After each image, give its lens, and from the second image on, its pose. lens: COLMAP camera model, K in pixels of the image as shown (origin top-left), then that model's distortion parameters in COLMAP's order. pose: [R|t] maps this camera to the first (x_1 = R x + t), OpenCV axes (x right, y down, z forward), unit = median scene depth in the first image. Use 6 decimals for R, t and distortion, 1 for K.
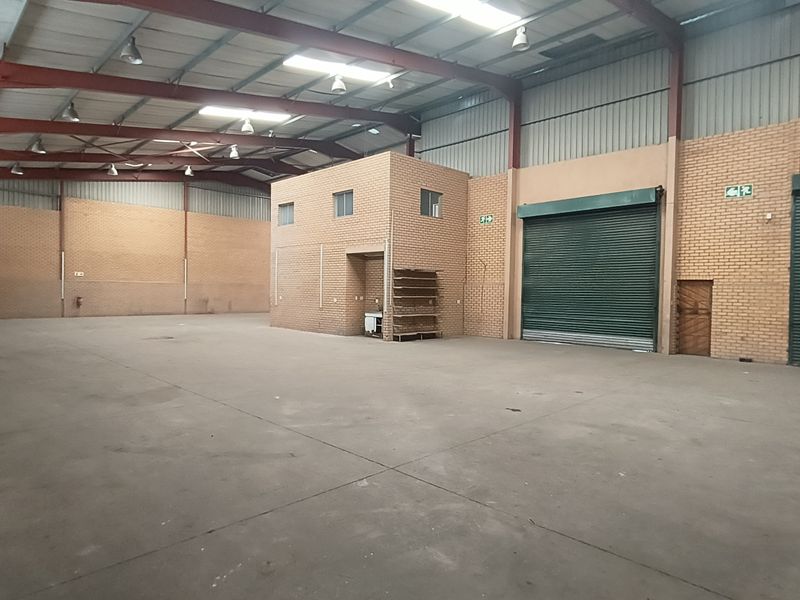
lens RADIAL K [[493.3, 0, 394.1], [0, 493.3, 305.9], [0, 0, 1]] dist [0.002272, 0.000476]
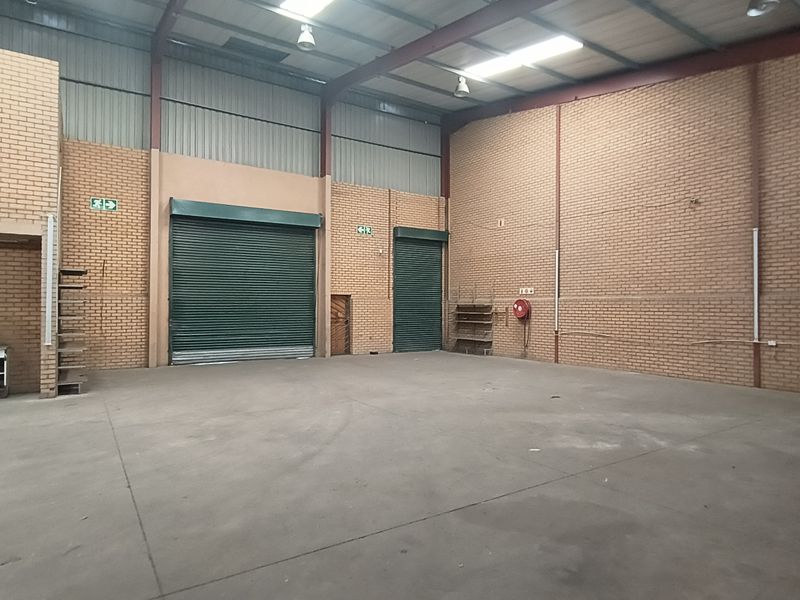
lens RADIAL K [[493.3, 0, 400.7], [0, 493.3, 301.7], [0, 0, 1]] dist [0.002272, 0.000476]
pose [[0.194213, -0.007363, 0.980932, -0.373826], [0.030688, 0.999528, 0.001427, -0.020157], [-0.980479, 0.029825, 0.194347, 0.387956]]
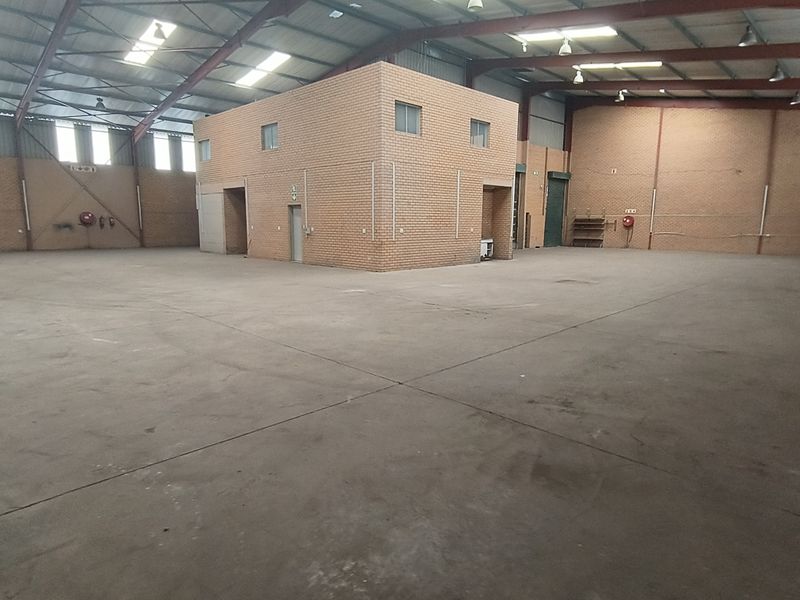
lens RADIAL K [[493.3, 0, 400.2], [0, 493.3, 299.8], [0, 0, 1]] dist [0.002272, 0.000476]
pose [[-0.012383, -0.176090, 0.984296, -0.983171], [0.025189, 0.984004, 0.176355, -0.044957], [-0.999606, 0.026977, -0.007750, 1.000346]]
